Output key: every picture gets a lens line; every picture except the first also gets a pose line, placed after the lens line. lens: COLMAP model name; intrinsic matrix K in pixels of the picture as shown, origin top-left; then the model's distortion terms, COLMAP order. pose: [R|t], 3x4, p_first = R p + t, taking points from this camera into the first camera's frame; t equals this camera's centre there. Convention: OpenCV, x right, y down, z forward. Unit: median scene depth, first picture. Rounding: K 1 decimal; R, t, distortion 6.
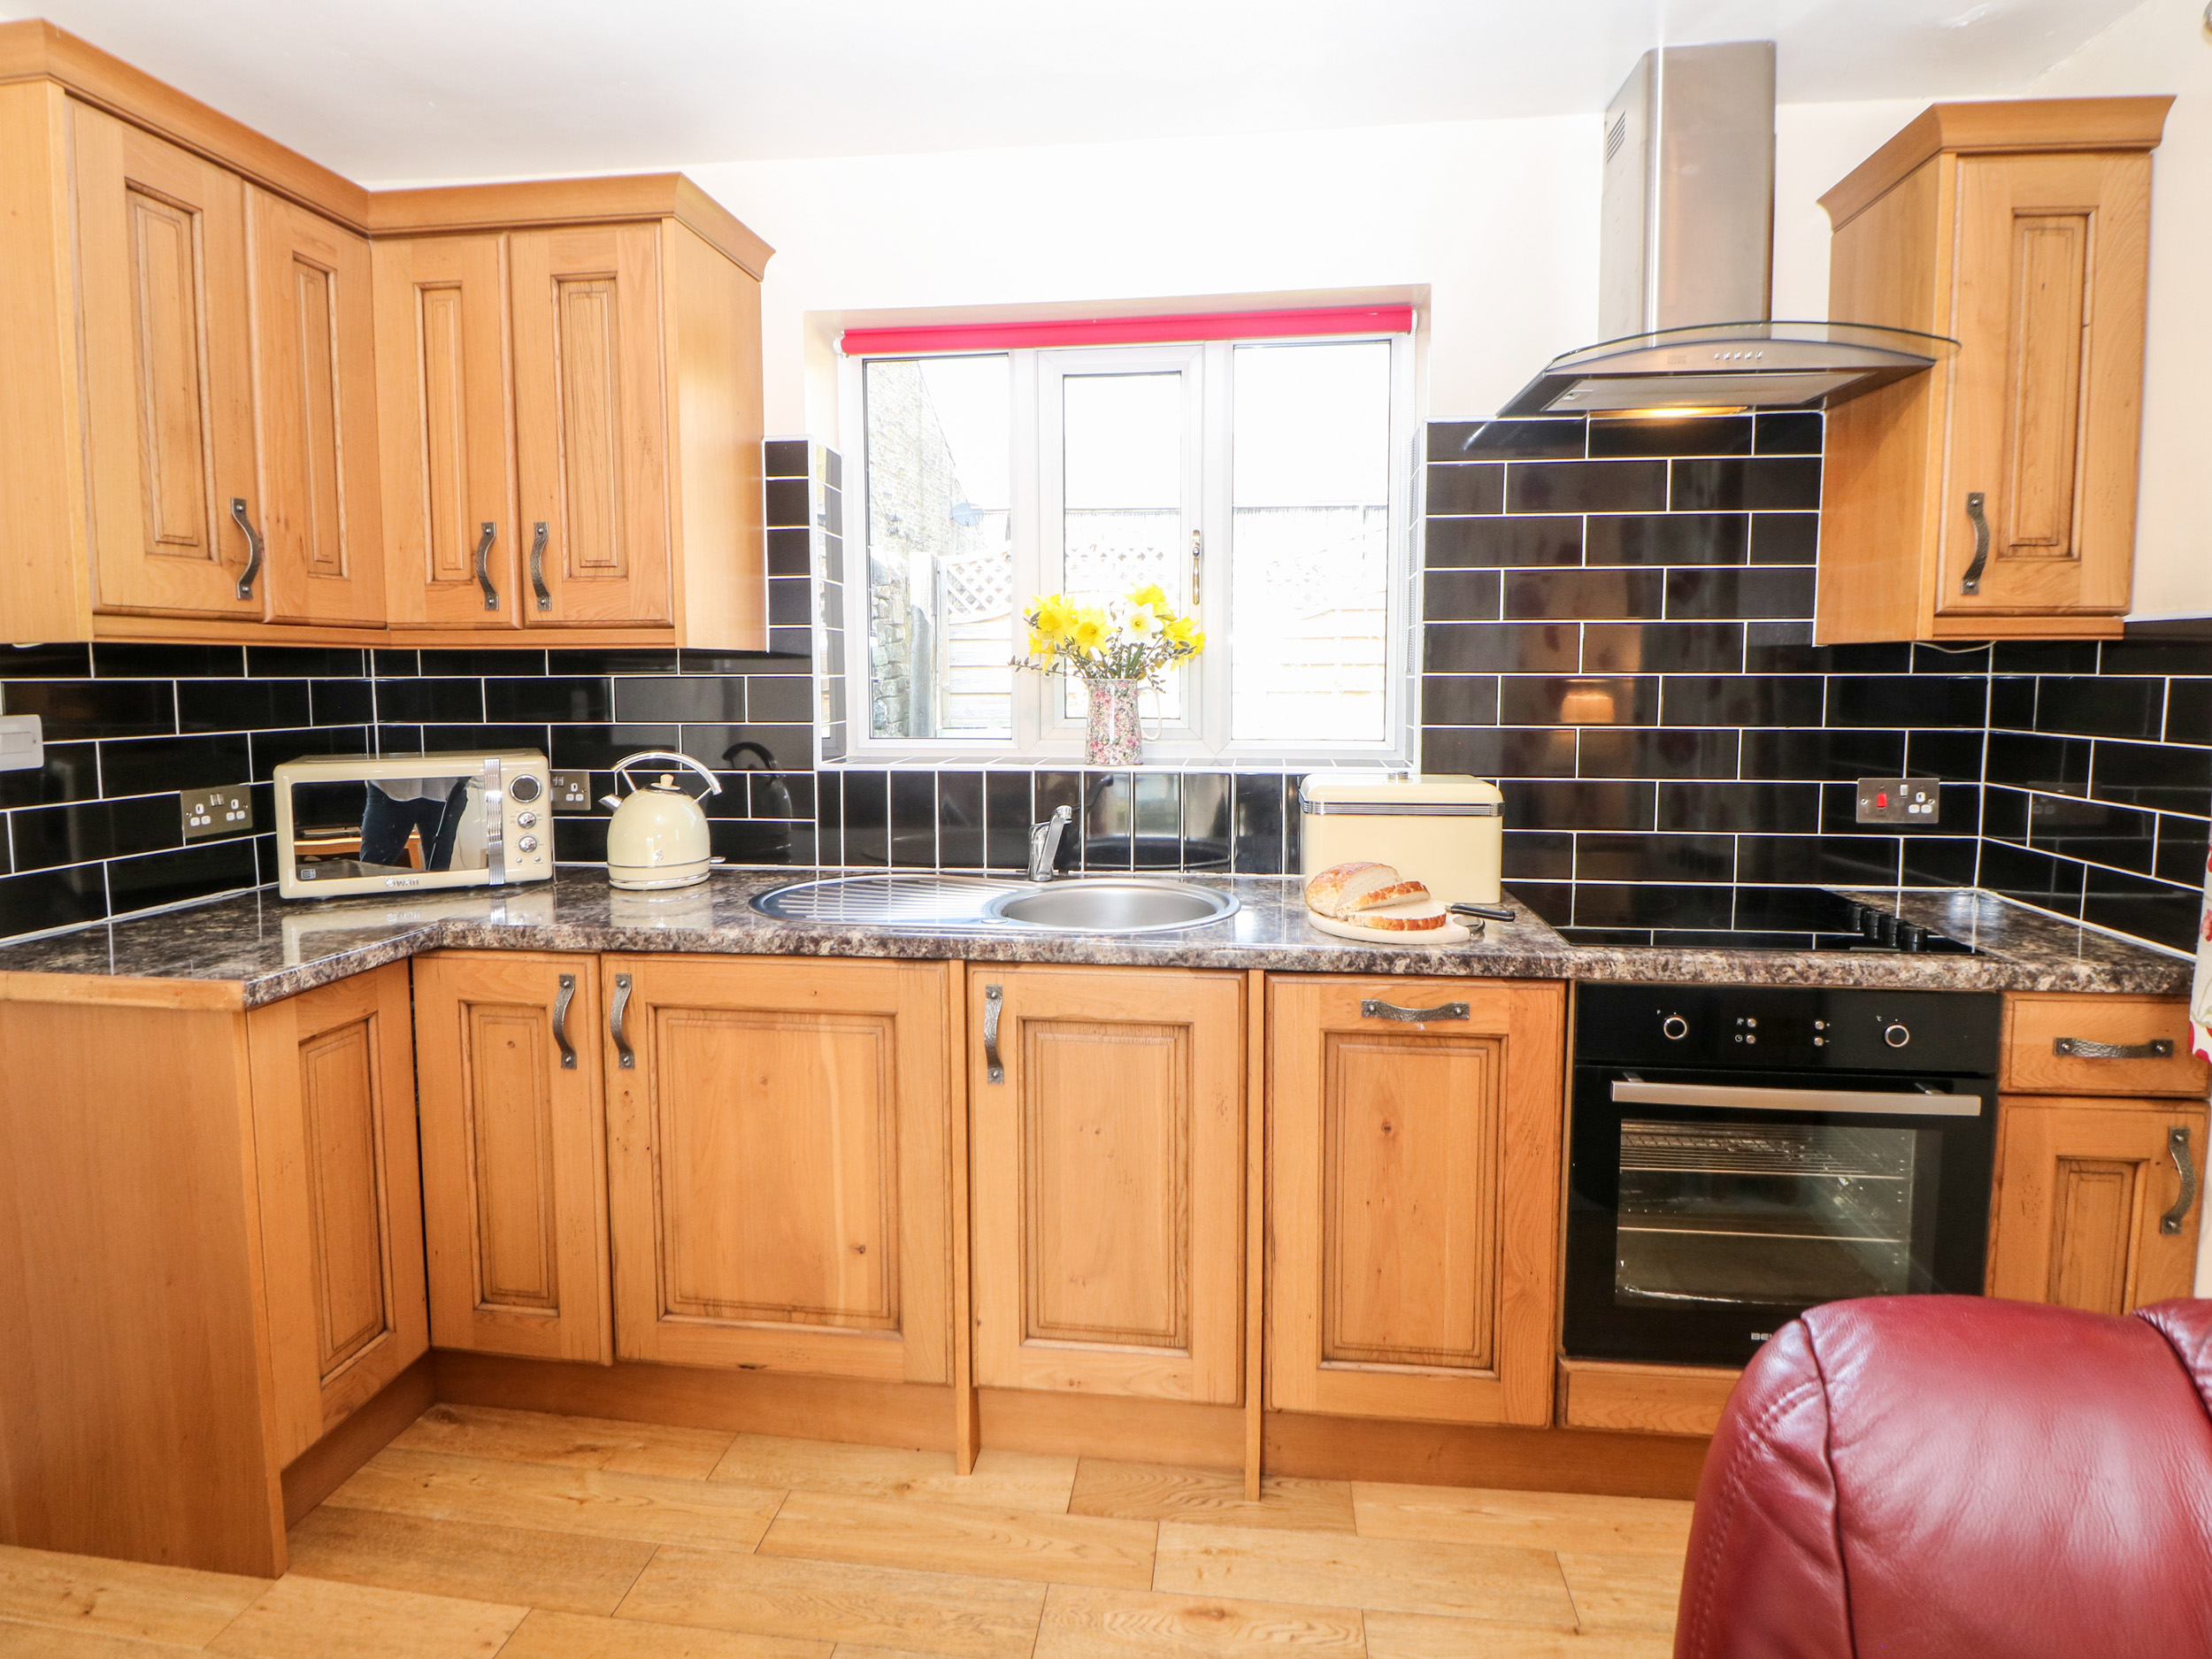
lens RADIAL K [[1189.7, 0, 1116.1], [0, 1189.7, 776.8], [0, 0, 1]] dist [0.000646, -0.000619]
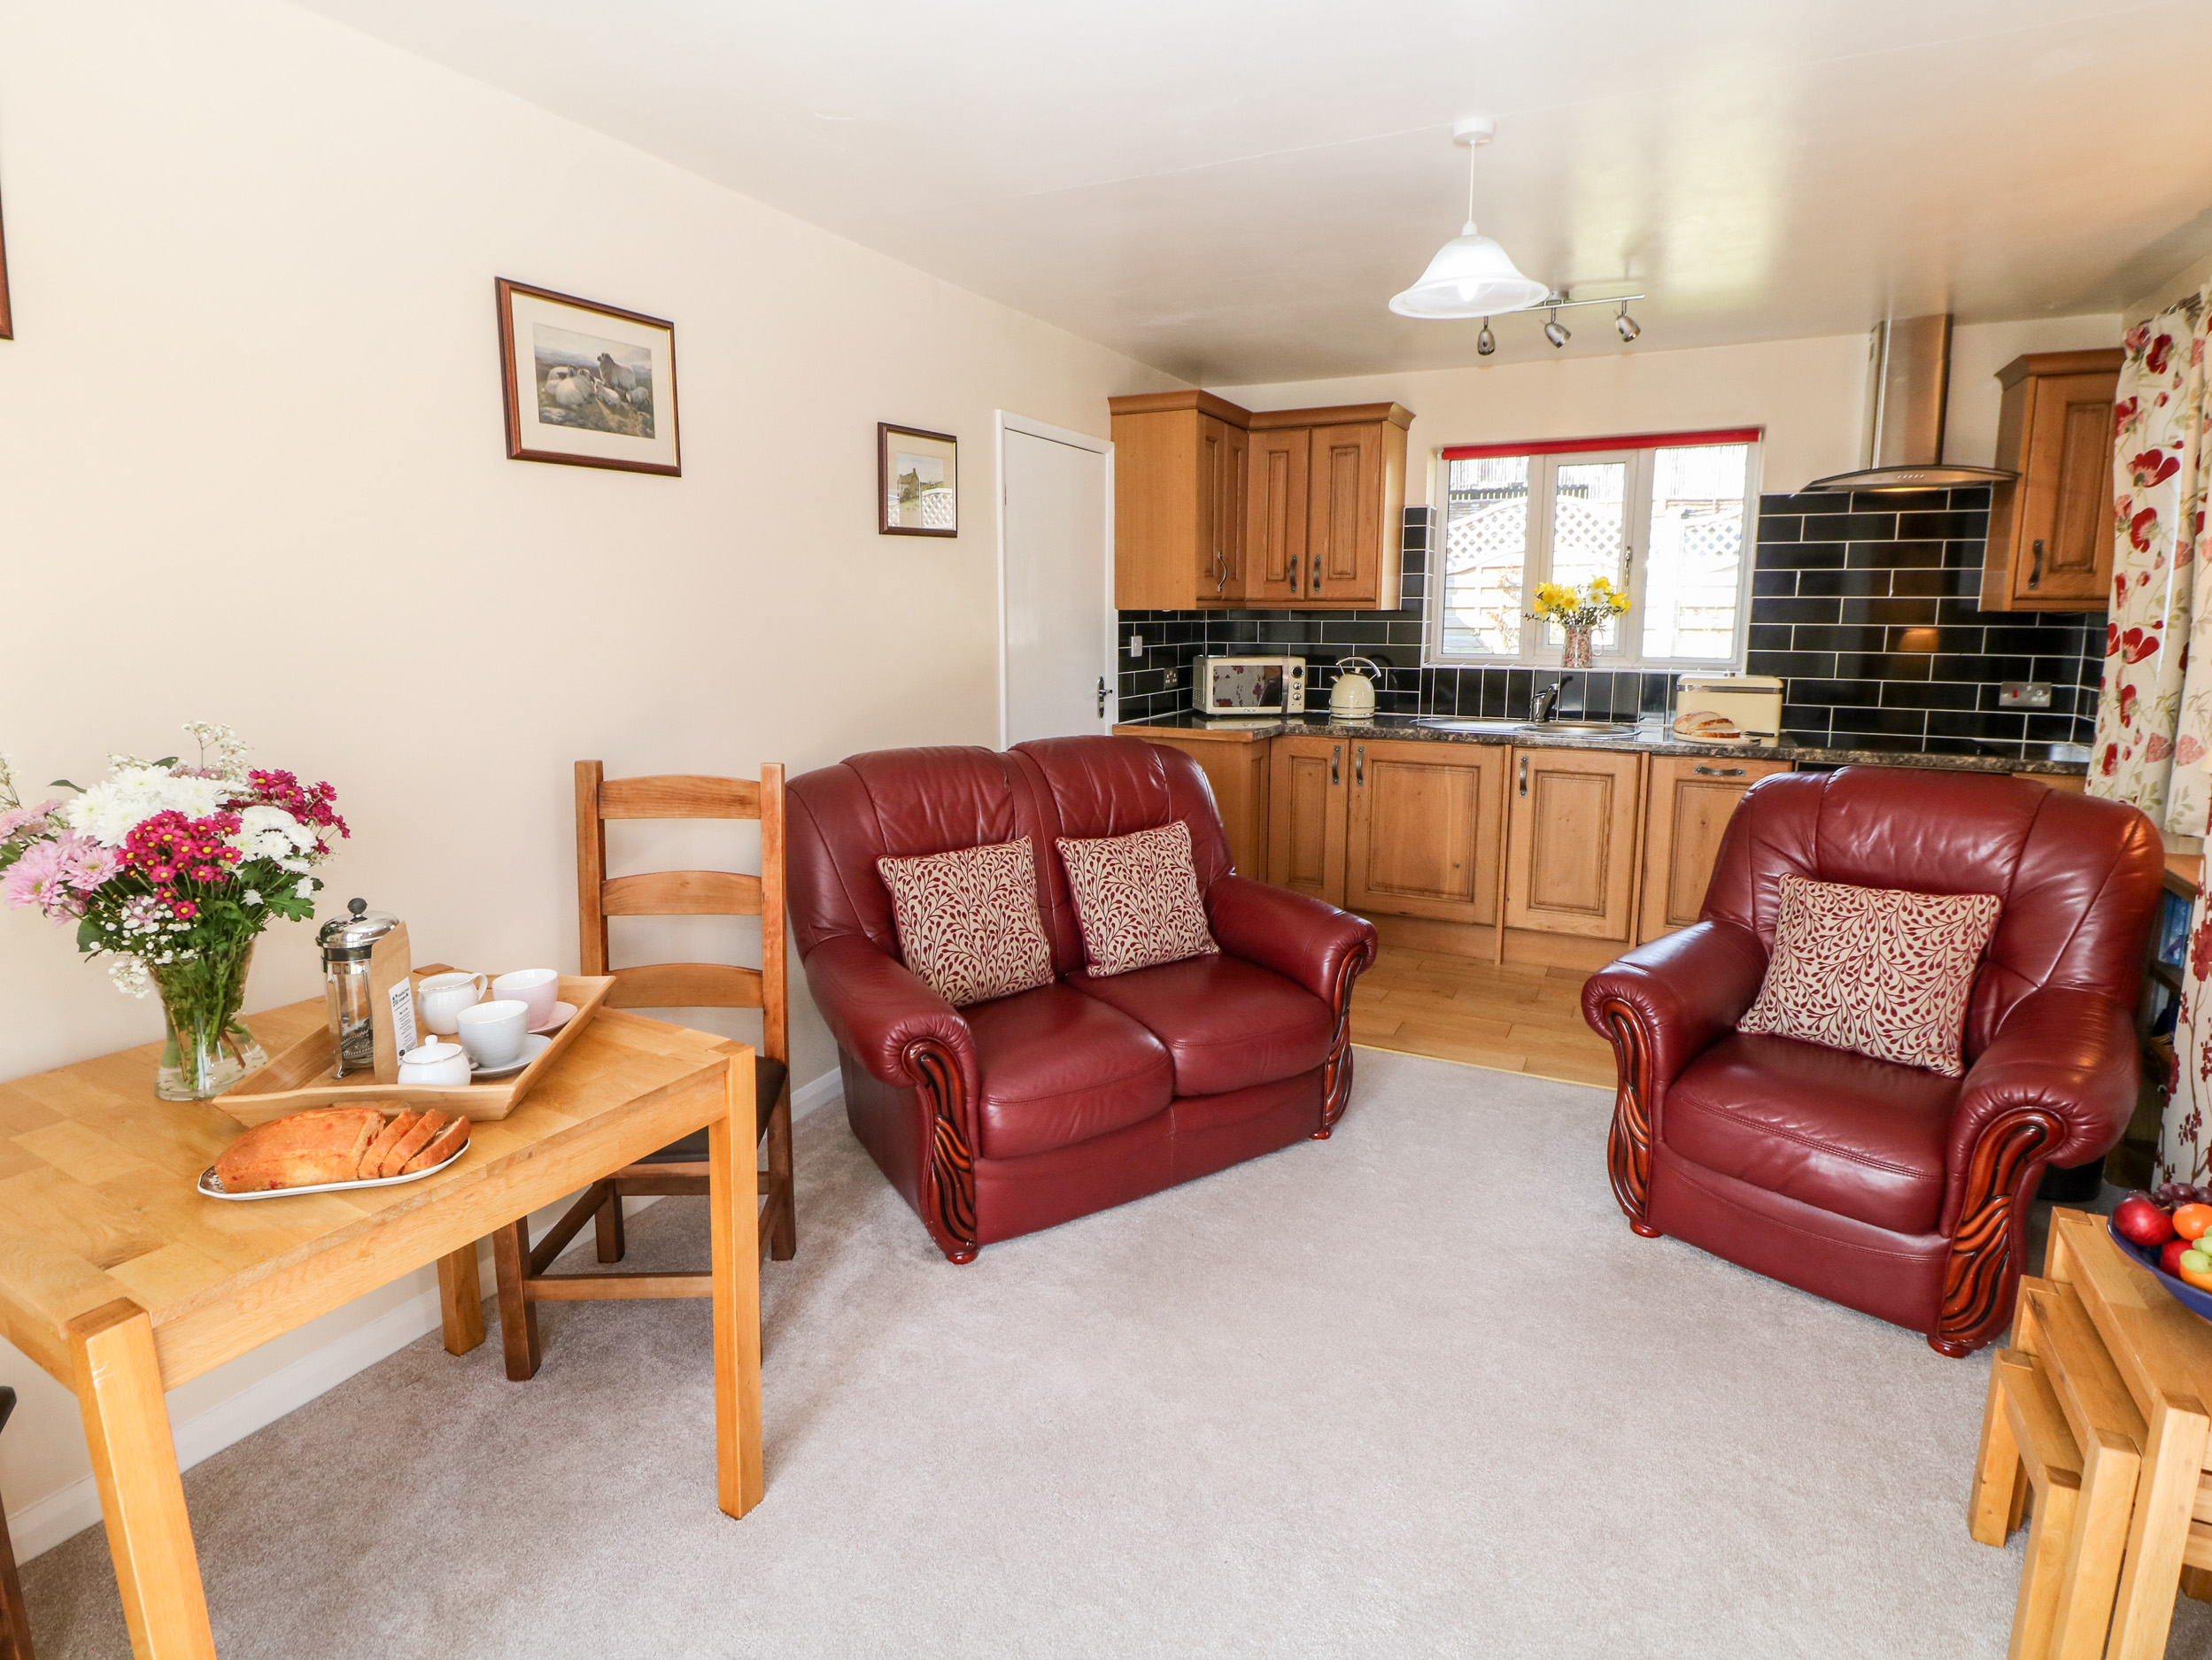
lens RADIAL K [[1140.2, 0, 1118.2], [0, 1140.2, 775.1], [0, 0, 1]] dist [-0.001589, -0.010409]
pose [[0.941702, 0.052003, -0.332404, -0.096934], [-0.032673, 0.997448, 0.063483, 0.086181], [0.334857, -0.048921, 0.940998, -1.262048]]
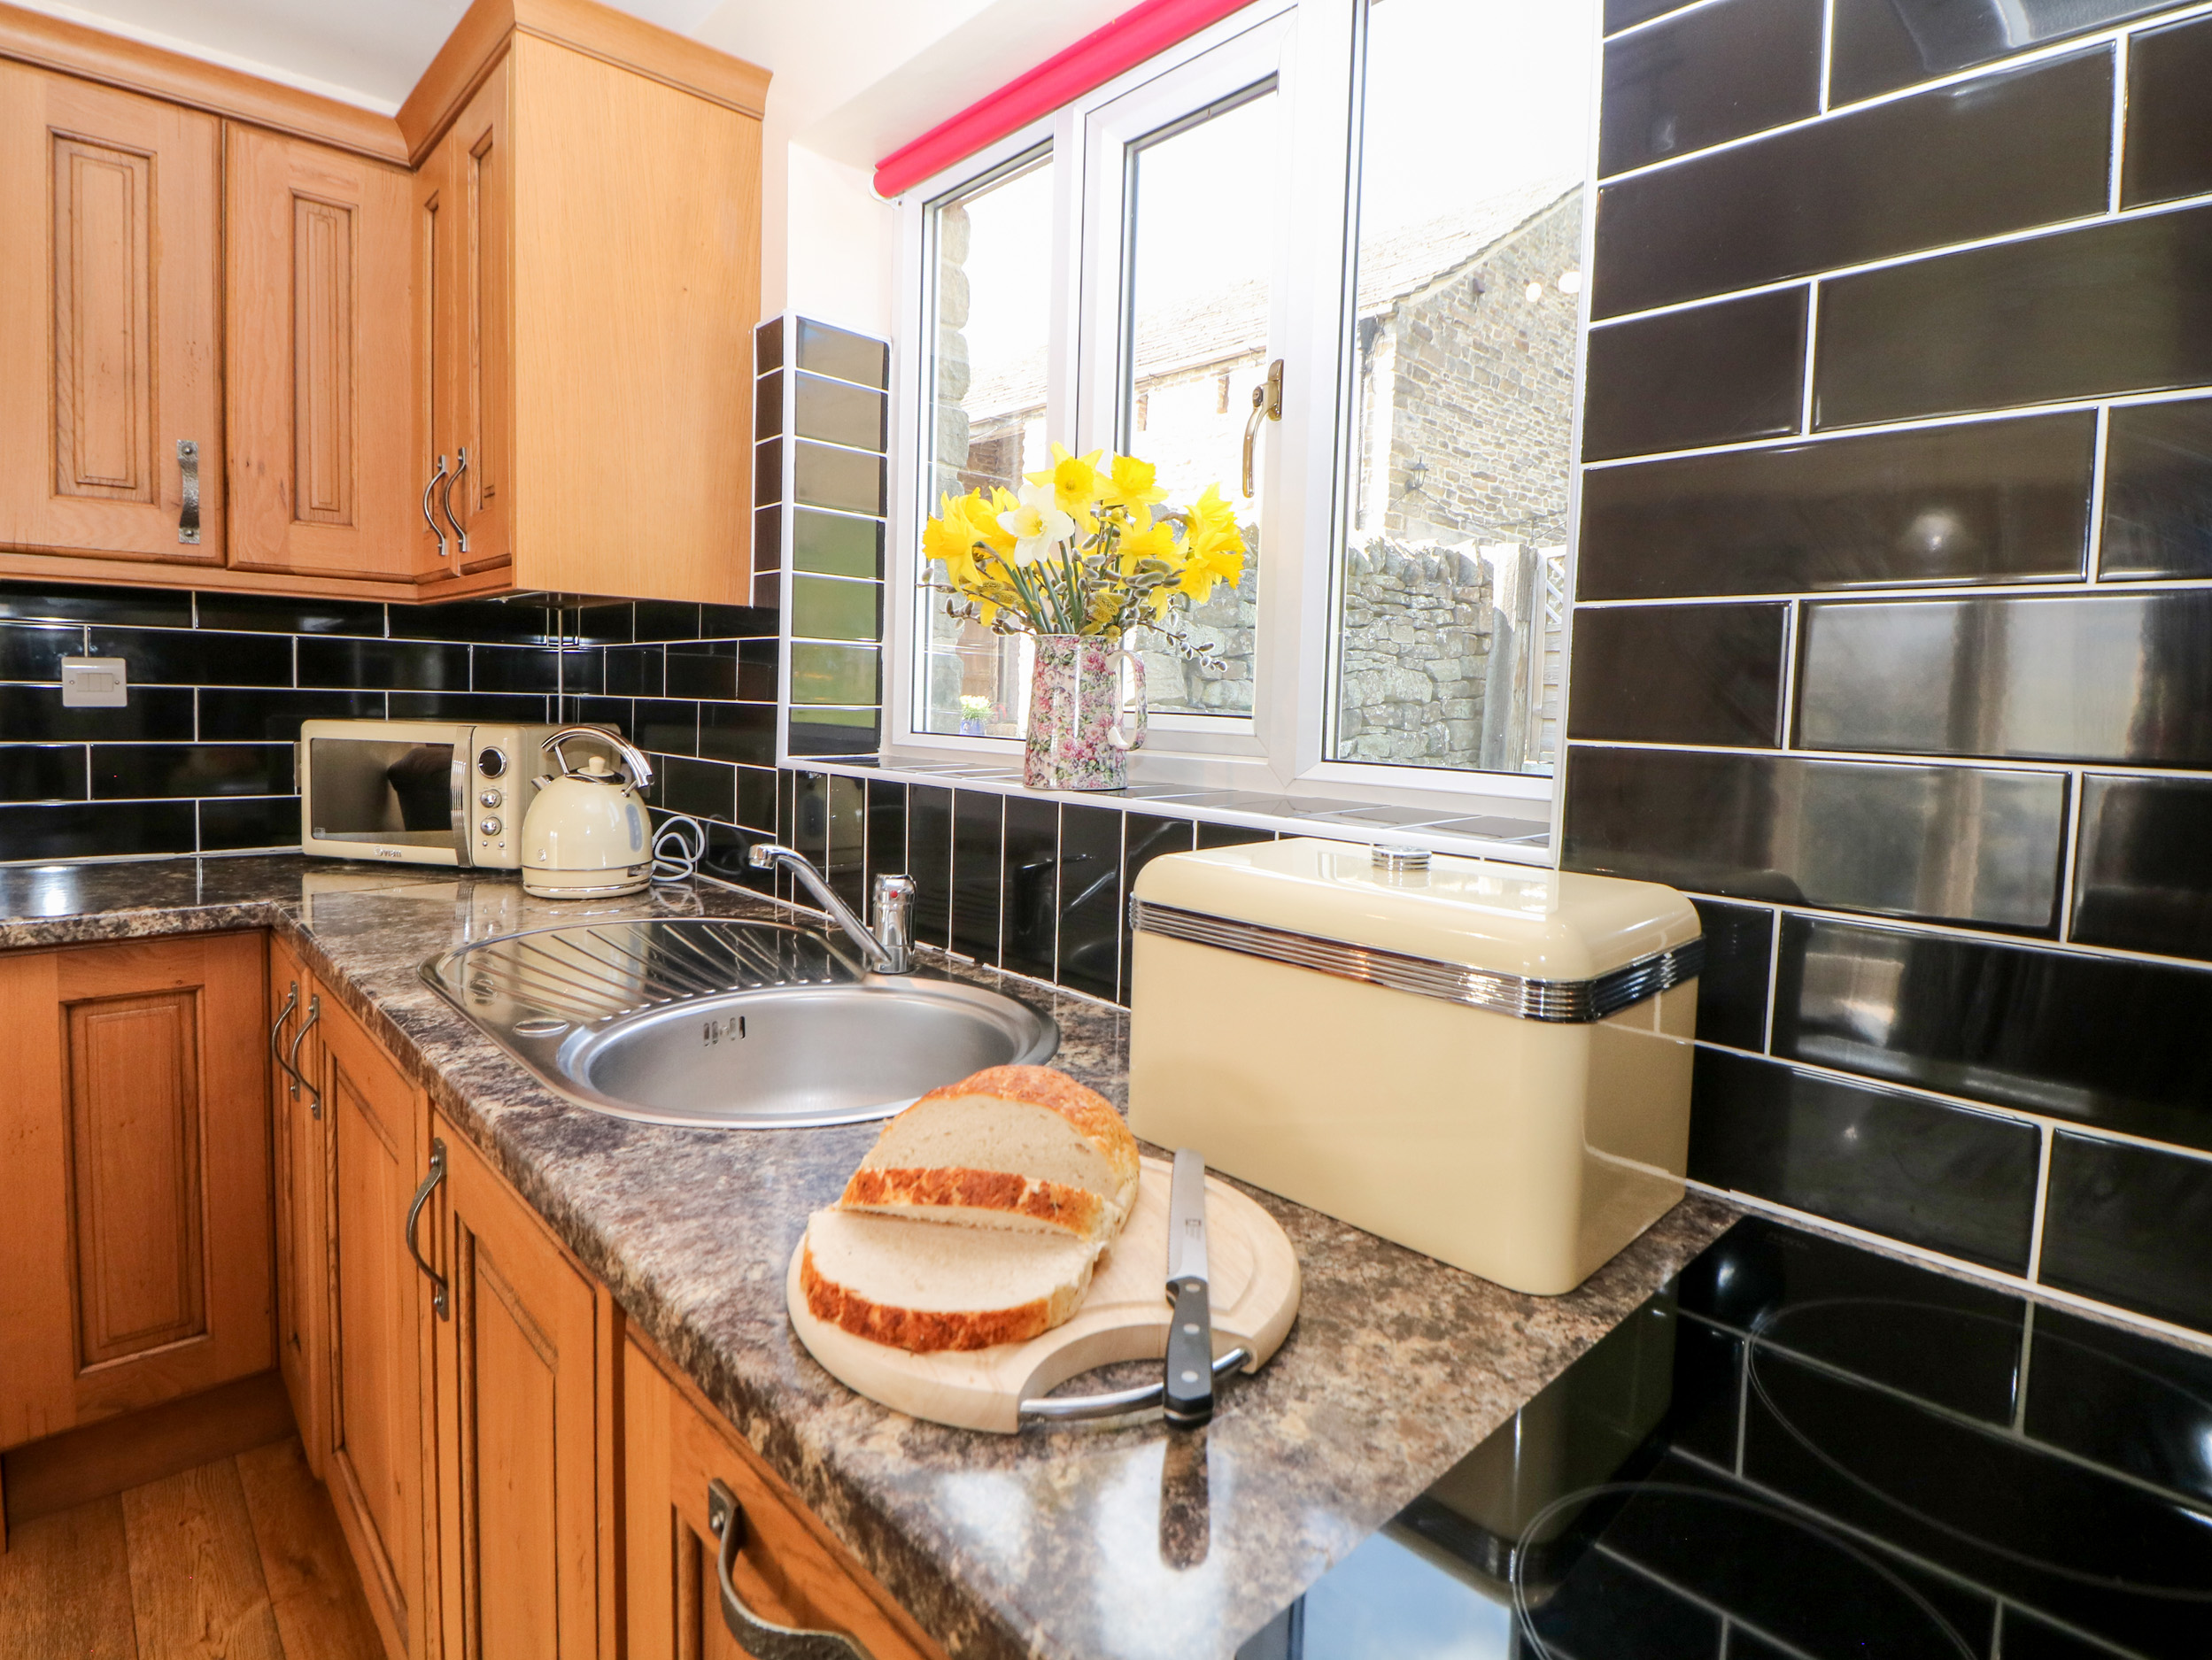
lens RADIAL K [[1140.2, 0, 1118.2], [0, 1140.2, 775.1], [0, 0, 1]] dist [-0.001589, -0.010409]
pose [[0.775109, 0.067407, -0.628221, 0.427792], [-0.085101, 0.996370, 0.001909, -0.023370], [0.626070, 0.051983, 0.778032, 0.703444]]
